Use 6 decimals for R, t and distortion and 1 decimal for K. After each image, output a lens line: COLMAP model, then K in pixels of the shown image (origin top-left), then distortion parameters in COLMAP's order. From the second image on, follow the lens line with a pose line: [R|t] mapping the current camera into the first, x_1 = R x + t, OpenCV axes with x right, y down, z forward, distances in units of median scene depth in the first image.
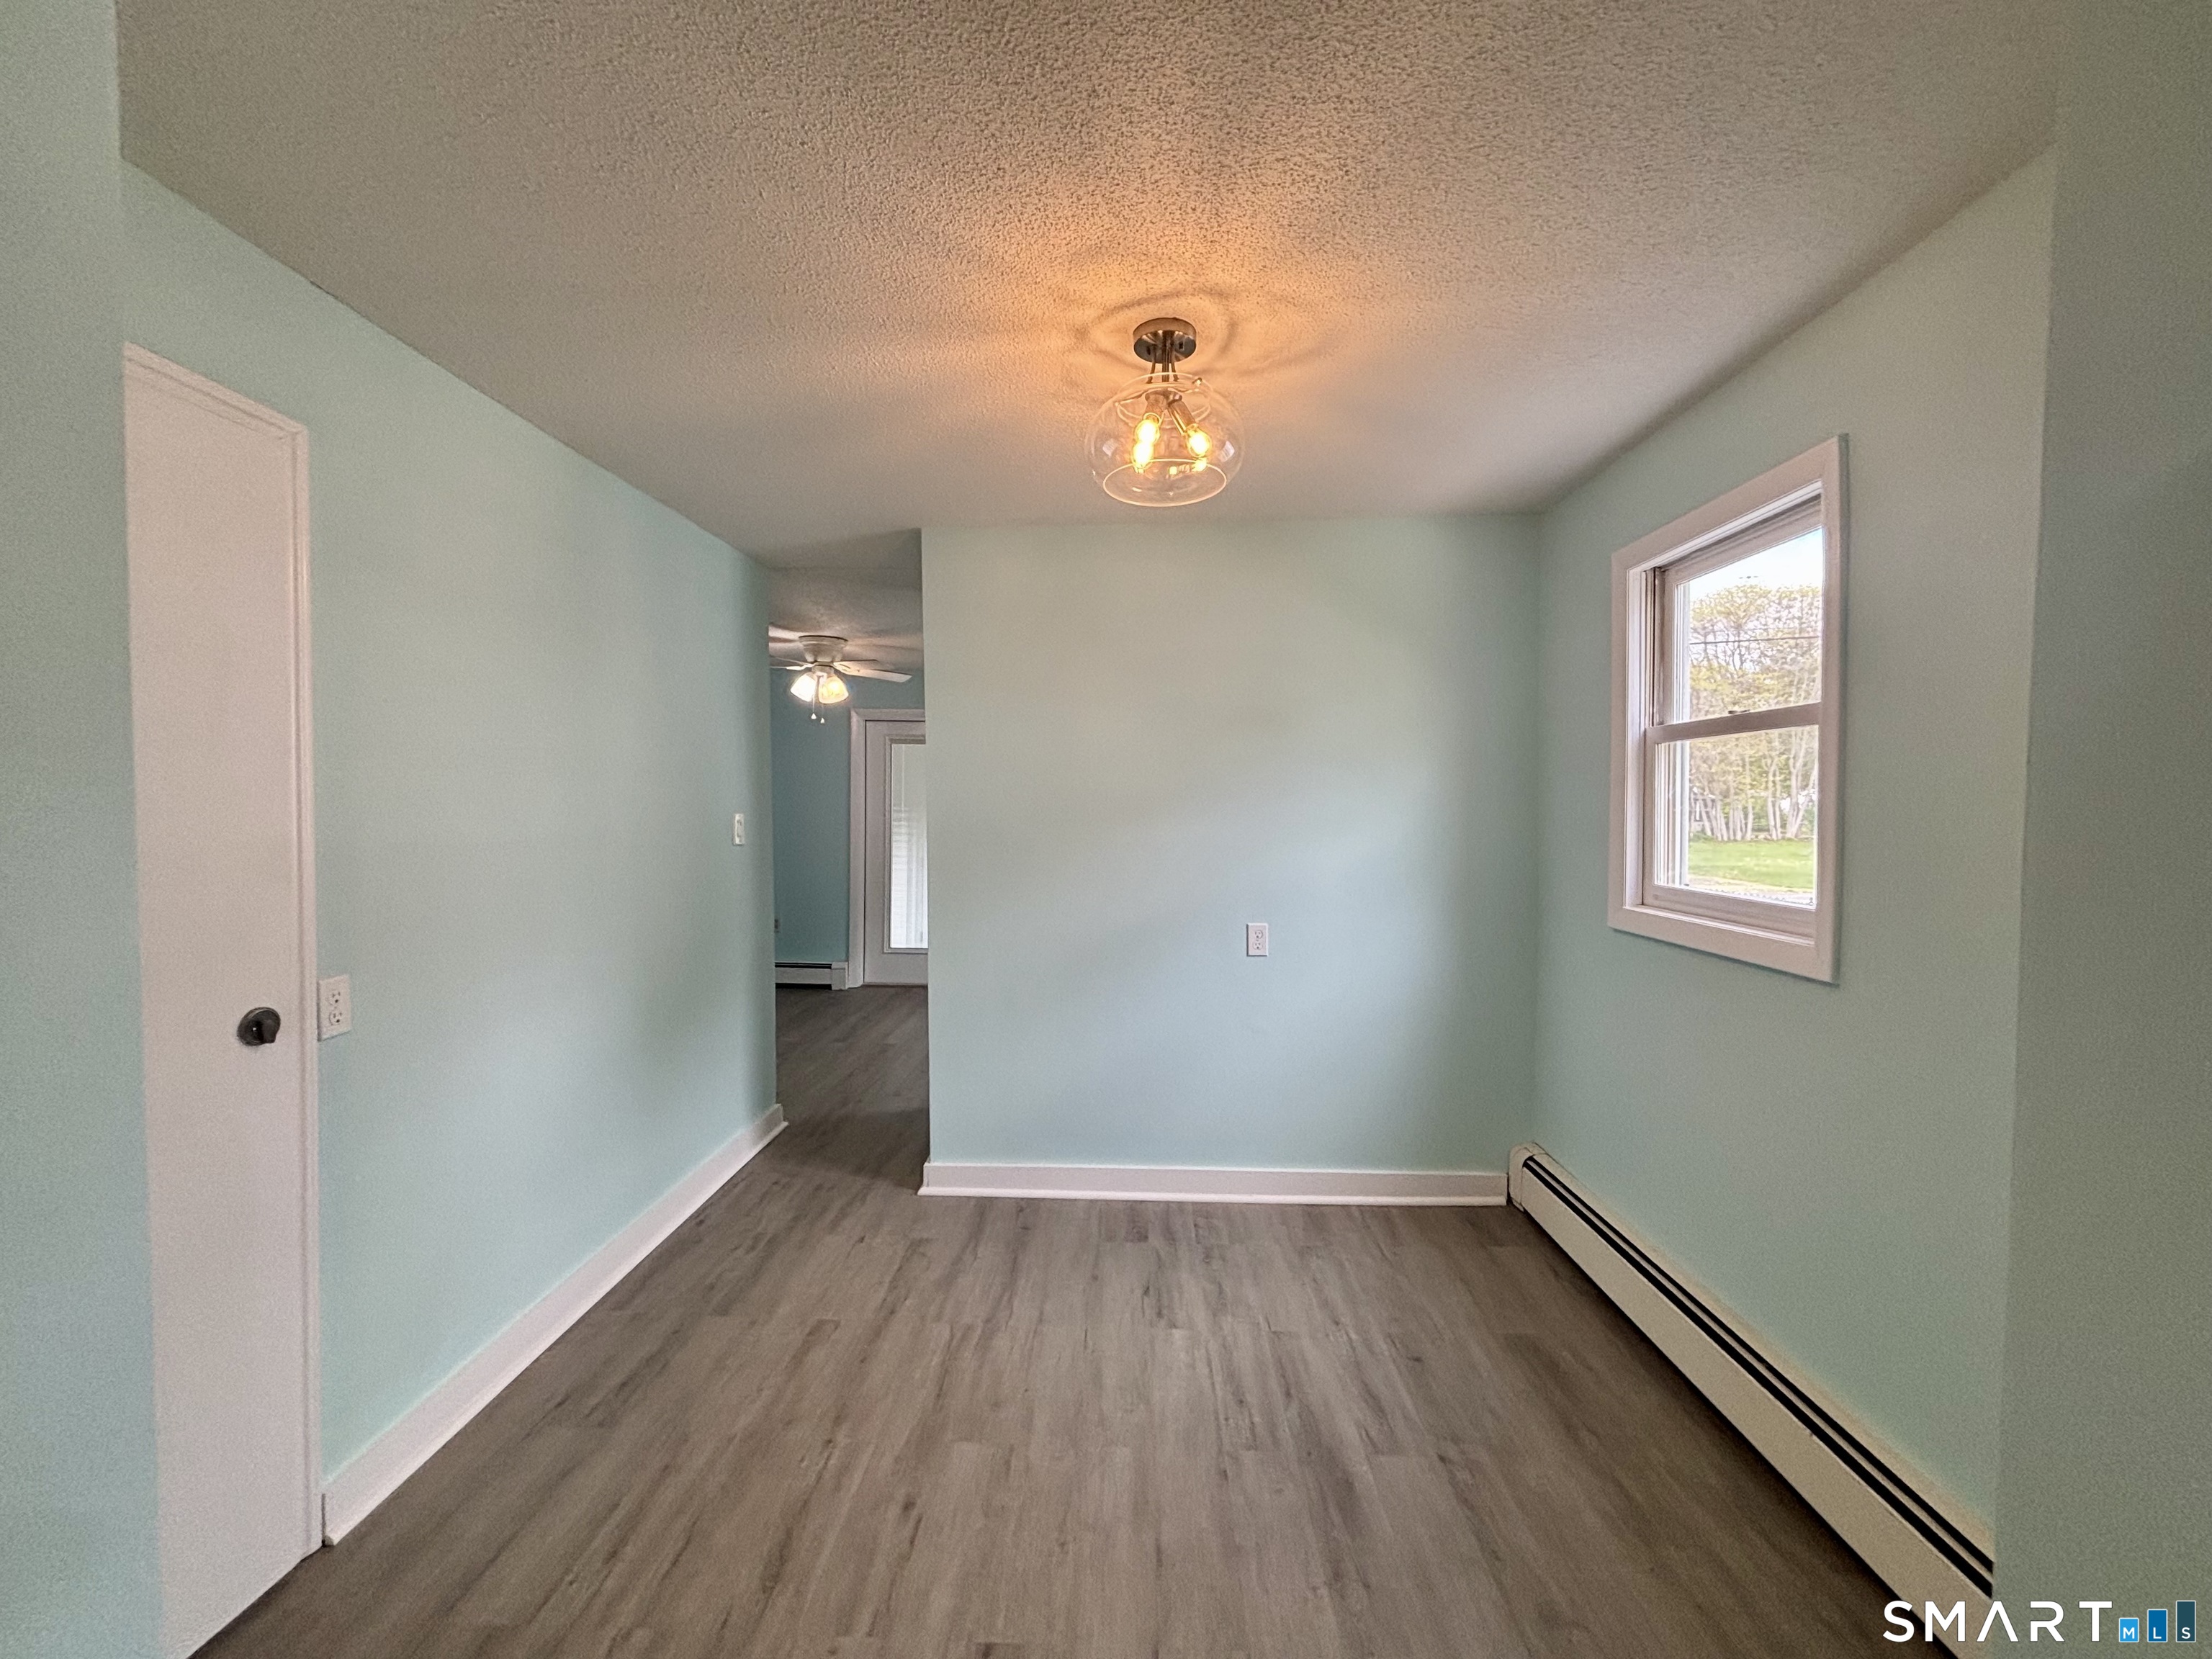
lens RADIAL K [[892.2, 0, 1102.9], [0, 892.2, 814.3], [0, 0, 1]] dist [0.008095, -0.002780]
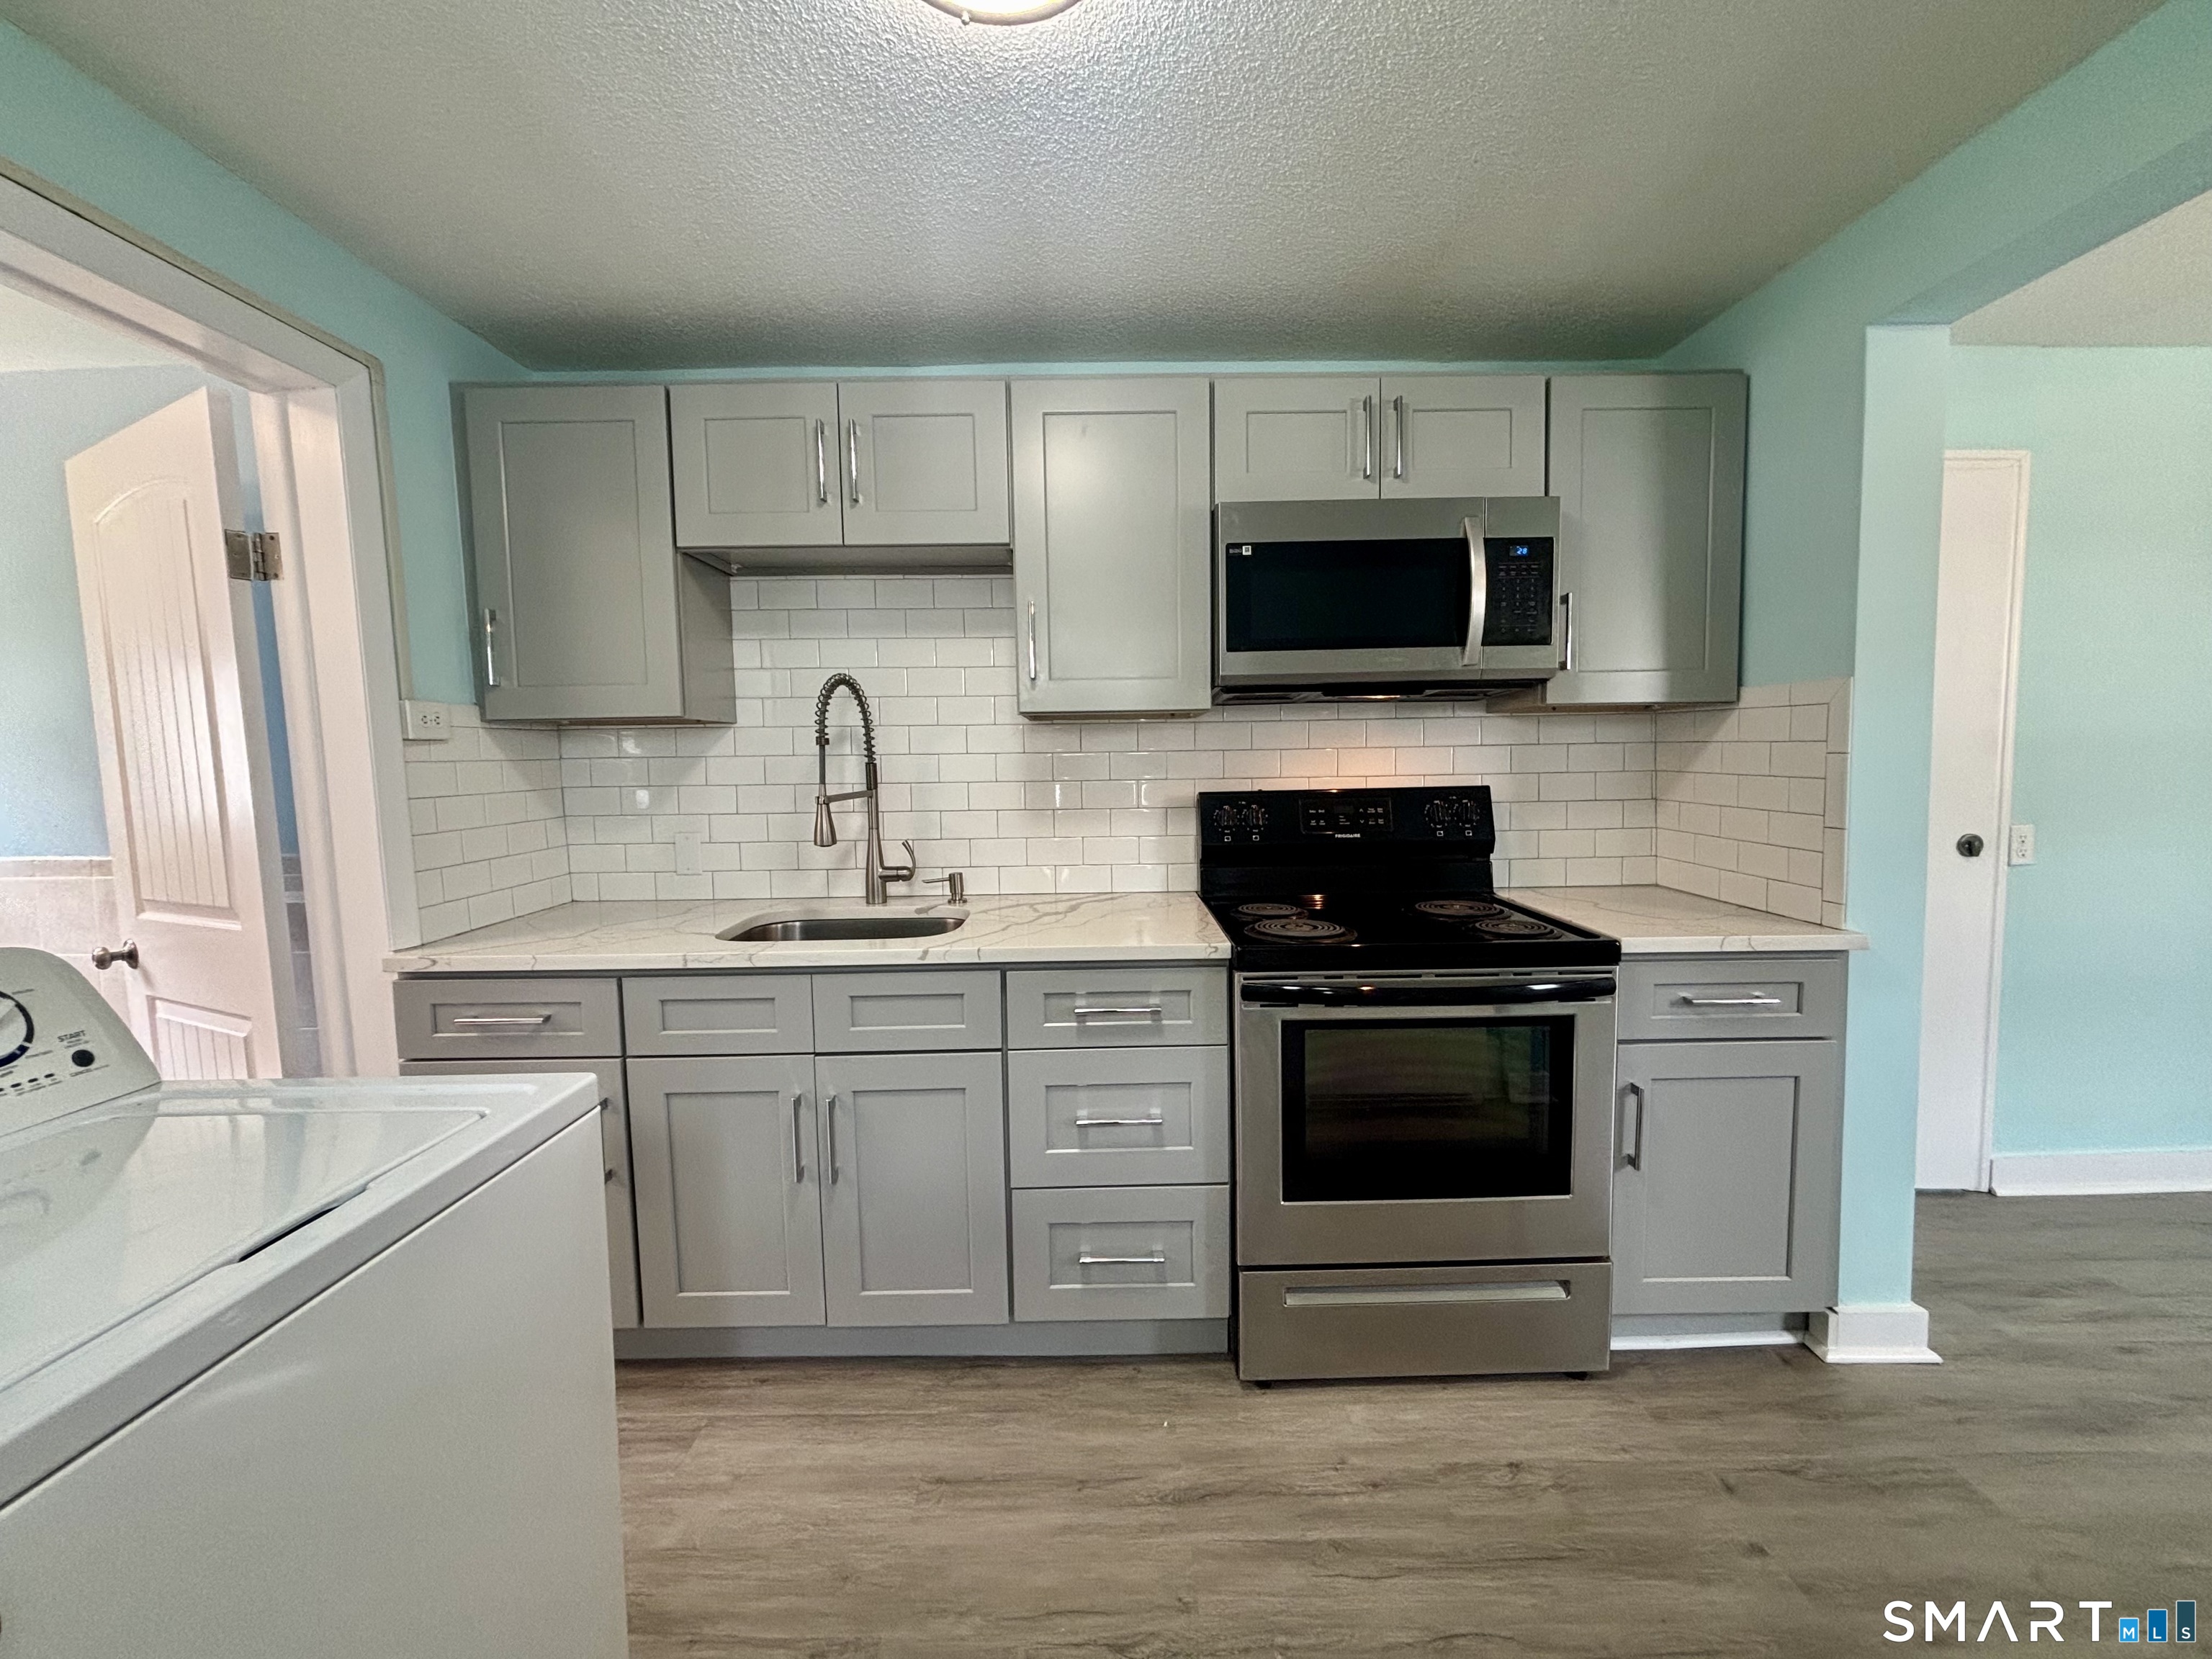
lens RADIAL K [[892.2, 0, 1095.4], [0, 892.2, 839.6], [0, 0, 1]] dist [0.008095, -0.002780]
pose [[0.050283, 0.078896, -0.995614, 0.487074], [0.009572, 0.996791, 0.079473, 0.070606], [0.998689, -0.013526, 0.049366, -0.541184]]
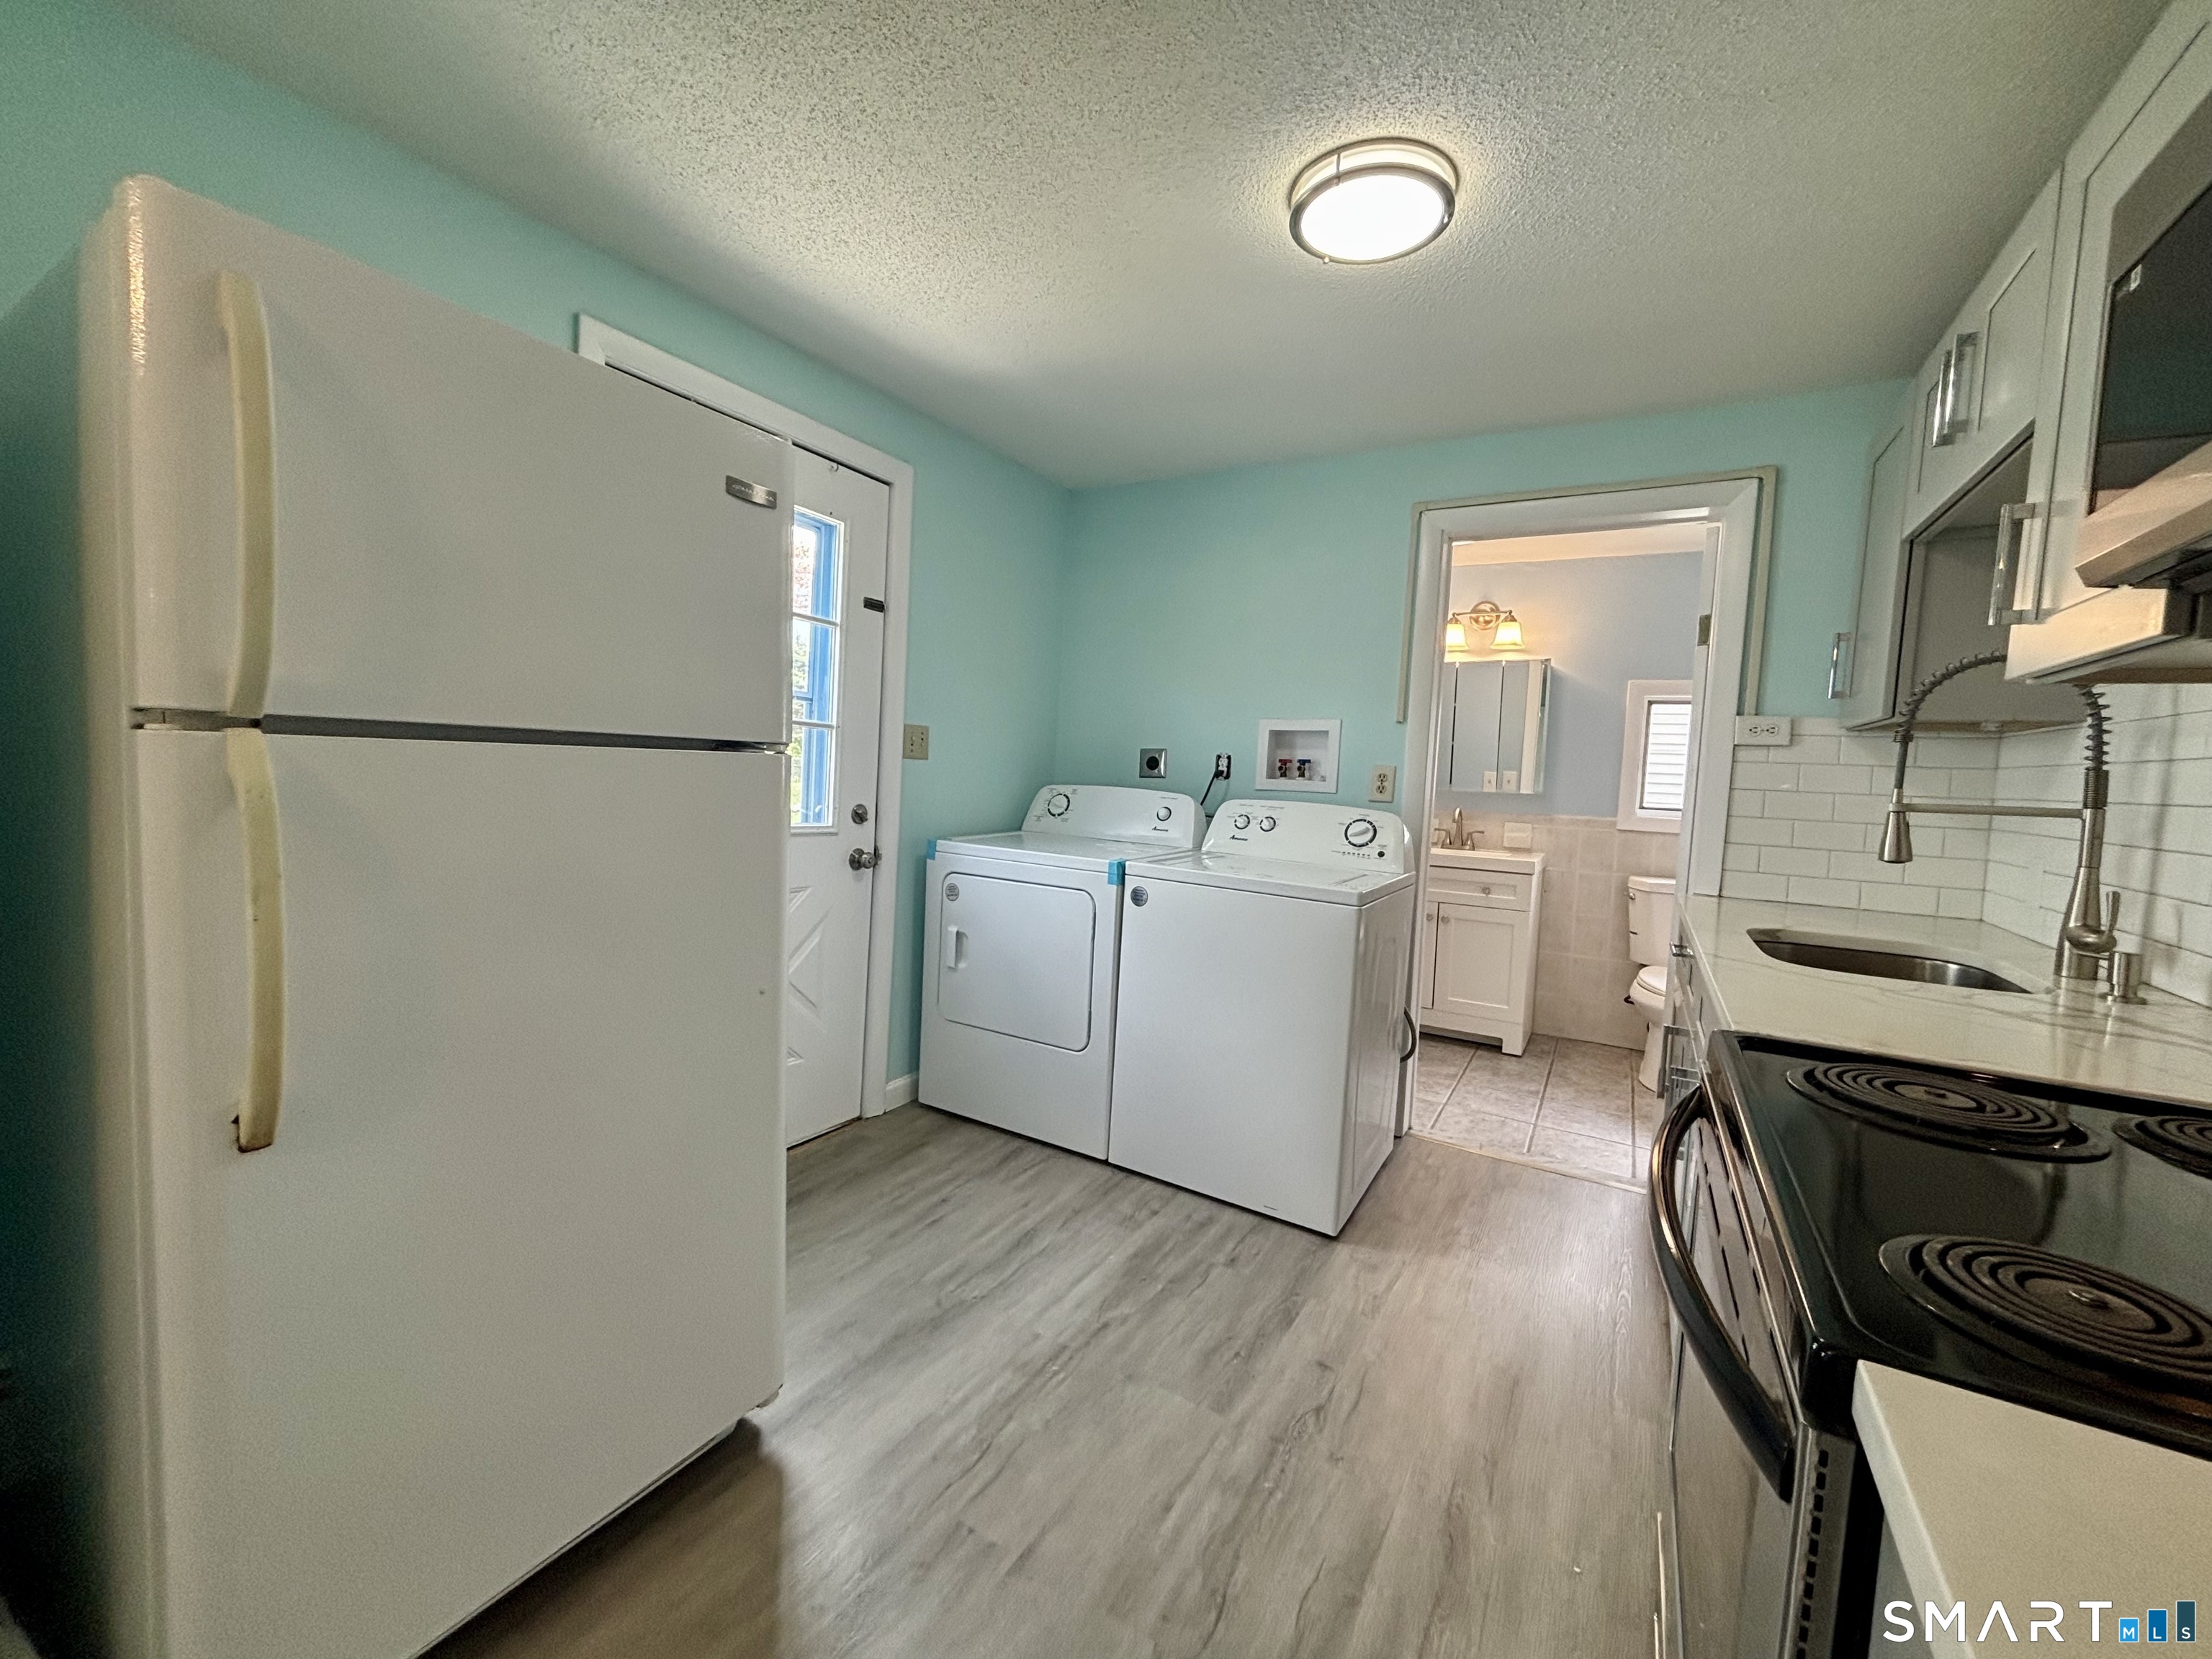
lens RADIAL K [[892.2, 0, 1110.9], [0, 892.2, 823.4], [0, 0, 1]] dist [0.008095, -0.002780]
pose [[-0.881729, -0.082689, 0.464453, -0.349786], [-0.052984, 0.995647, 0.076674, 0.095686], [-0.468772, 0.042997, -0.882272, 0.391896]]
